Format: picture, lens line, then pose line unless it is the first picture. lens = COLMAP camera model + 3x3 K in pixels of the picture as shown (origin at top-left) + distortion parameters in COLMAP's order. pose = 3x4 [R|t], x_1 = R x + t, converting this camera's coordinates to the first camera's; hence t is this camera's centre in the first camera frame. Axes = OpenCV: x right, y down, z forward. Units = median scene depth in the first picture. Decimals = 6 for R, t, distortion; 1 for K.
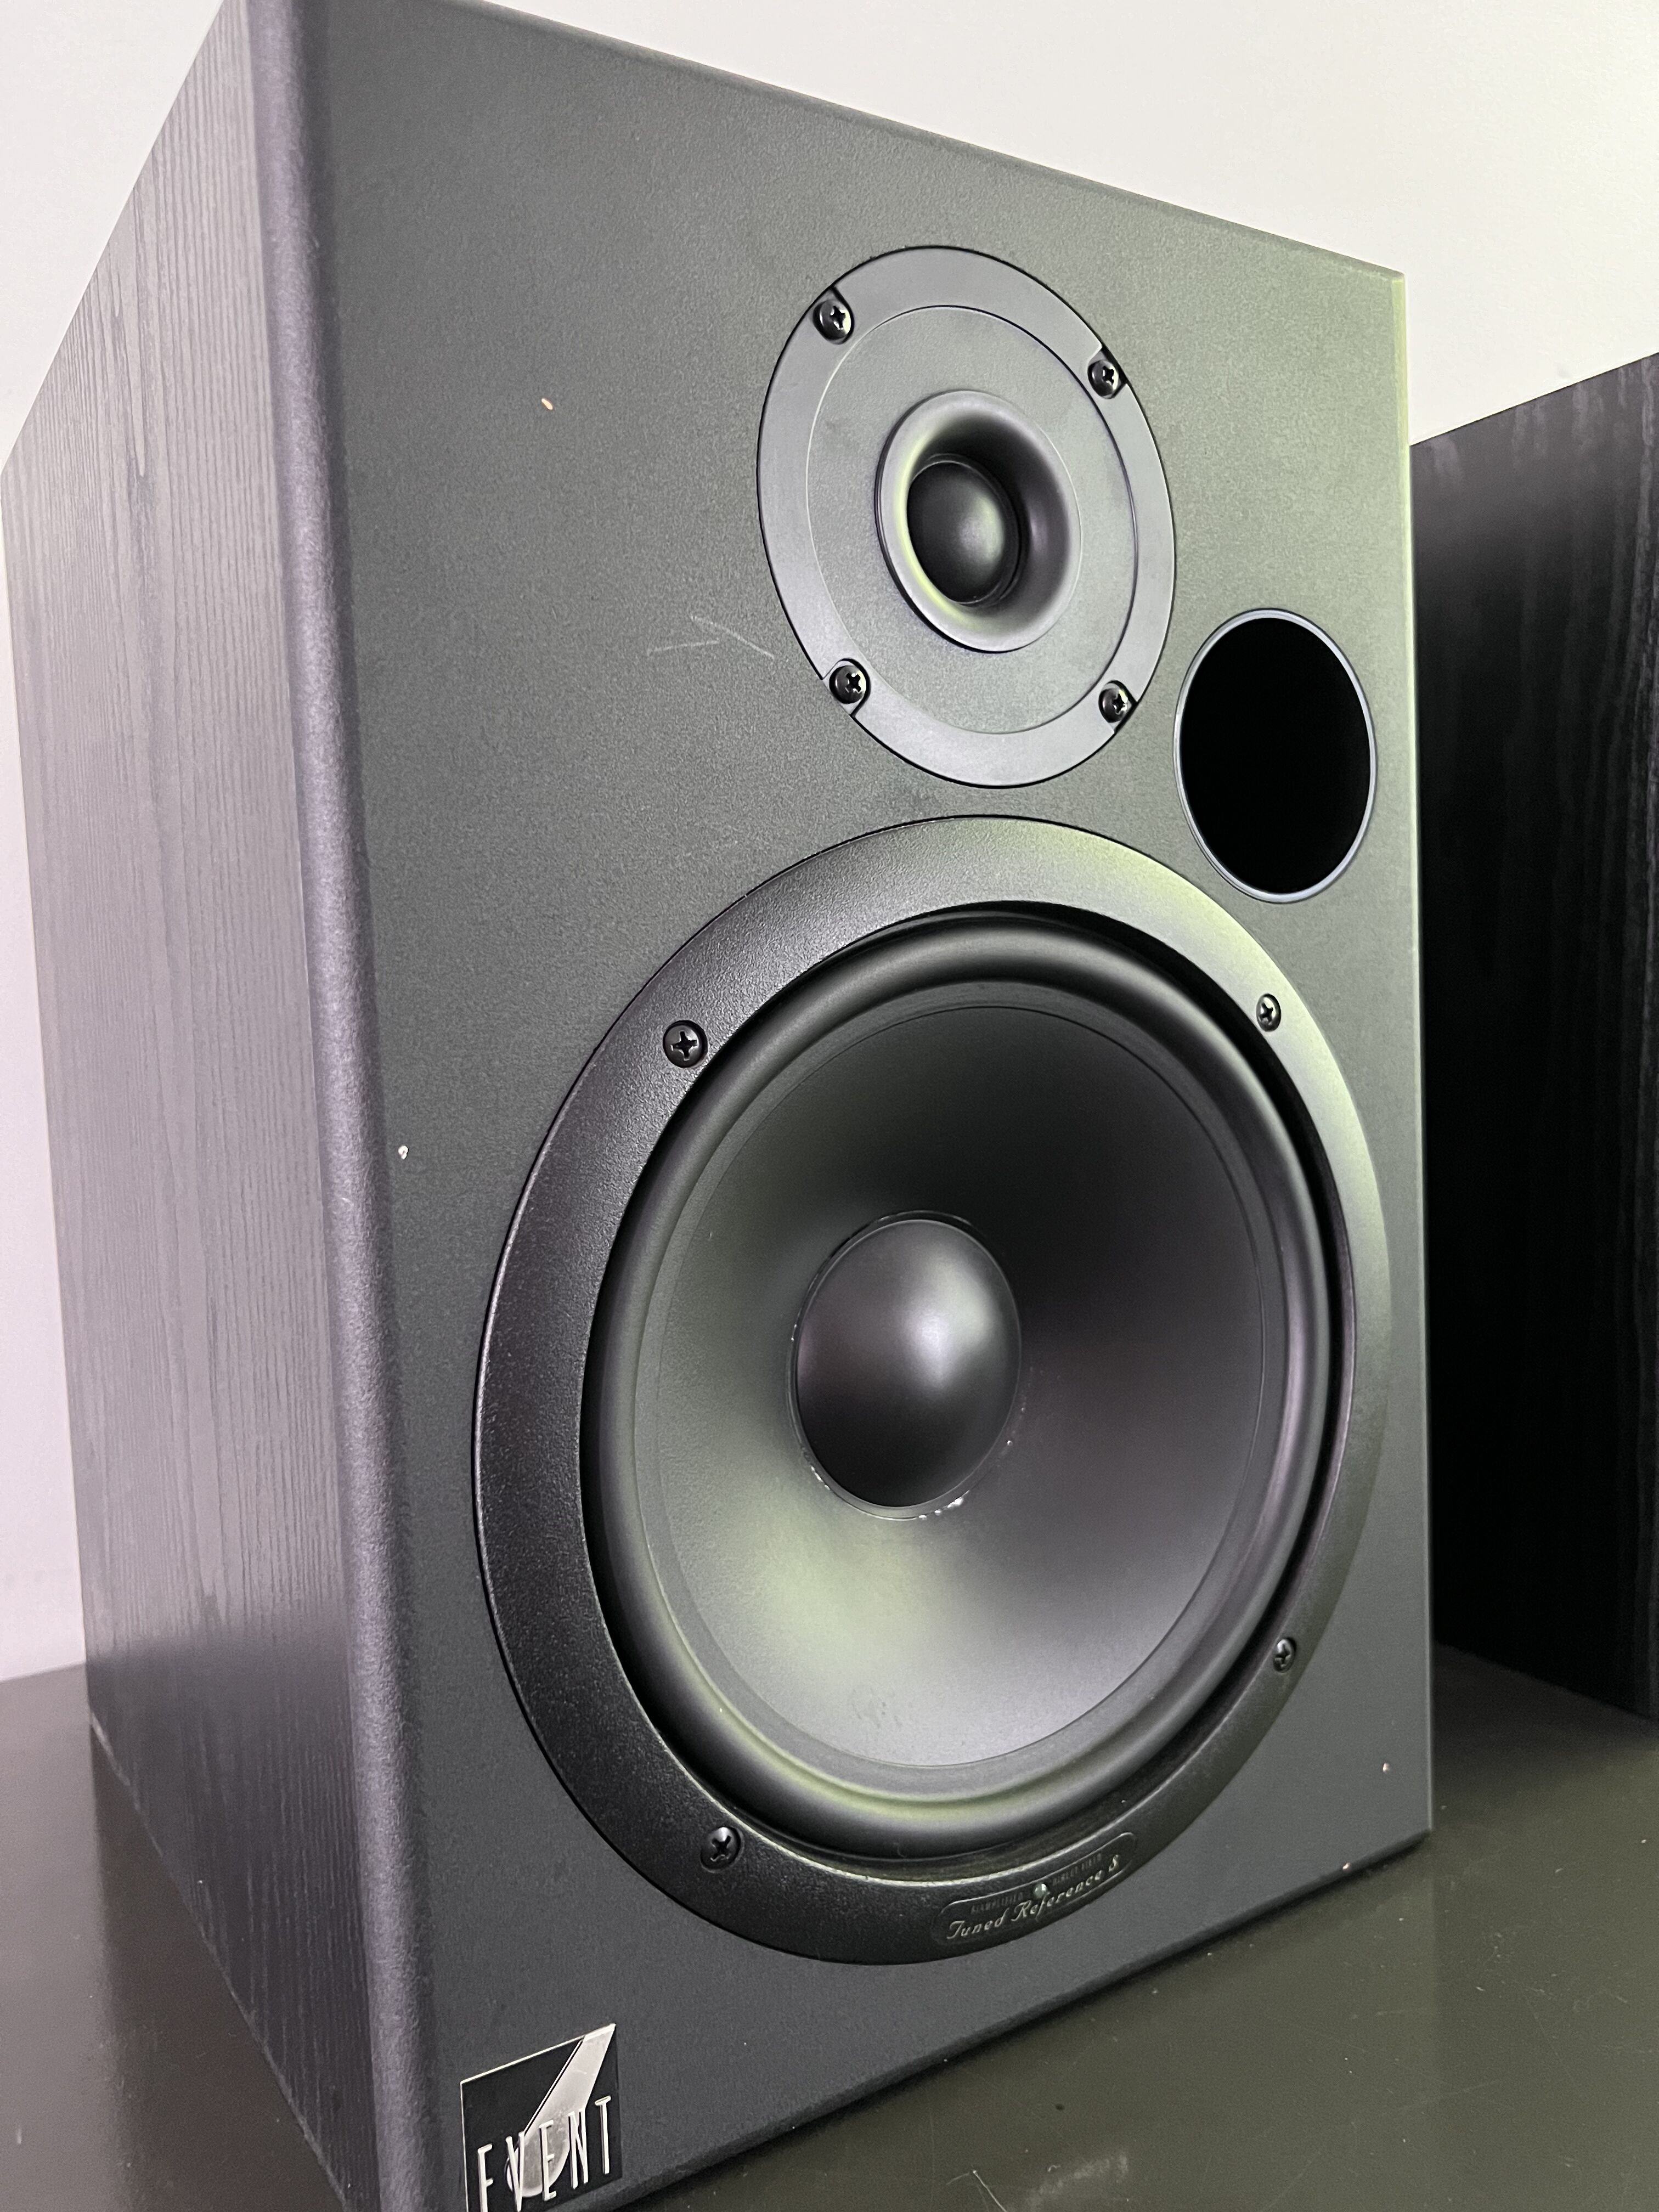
lens RADIAL K [[1793.5, 0, 922.0], [0, 1793.5, 1142.7], [0, 0, 1]] dist [0.013336, 0.003136]
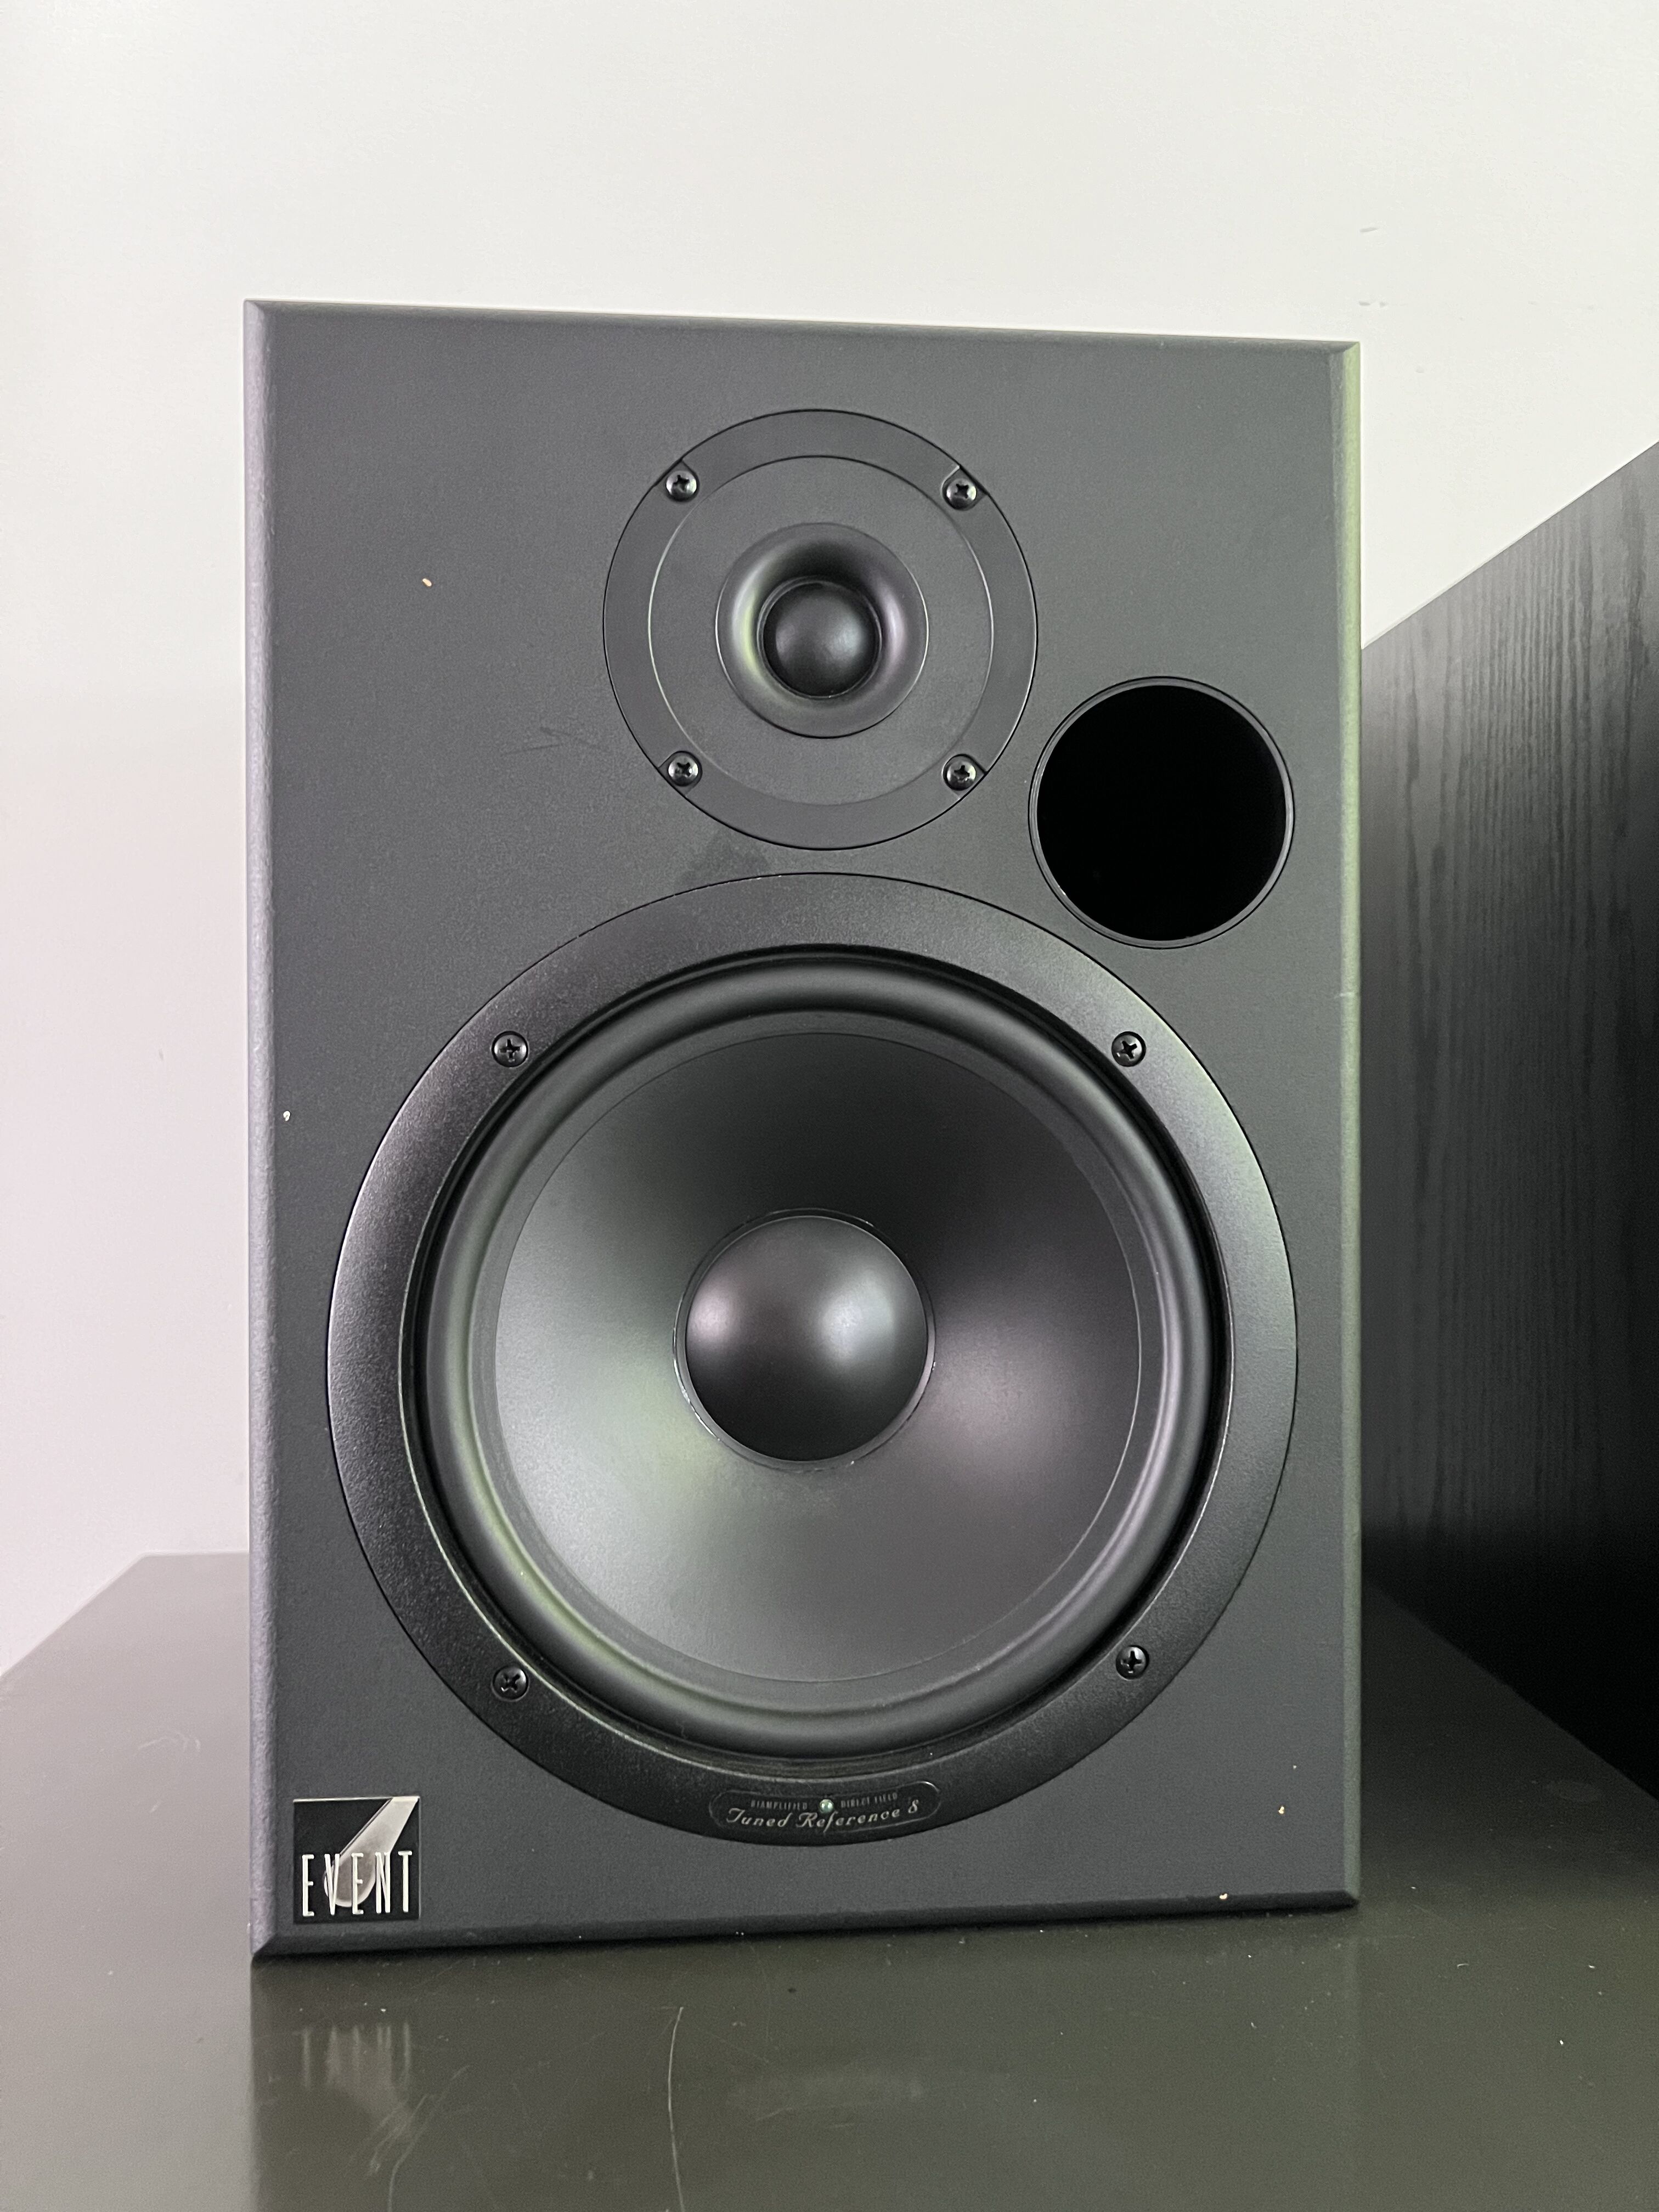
lens RADIAL K [[1793.5, 0, 922.0], [0, 1793.5, 1142.7], [0, 0, 1]] dist [0.013336, 0.003136]
pose [[0.869823, 0.042820, -0.491502, 0.741201], [-0.070223, 0.996829, -0.037431, 0.038923], [0.488341, 0.067073, 0.870072, 0.012626]]
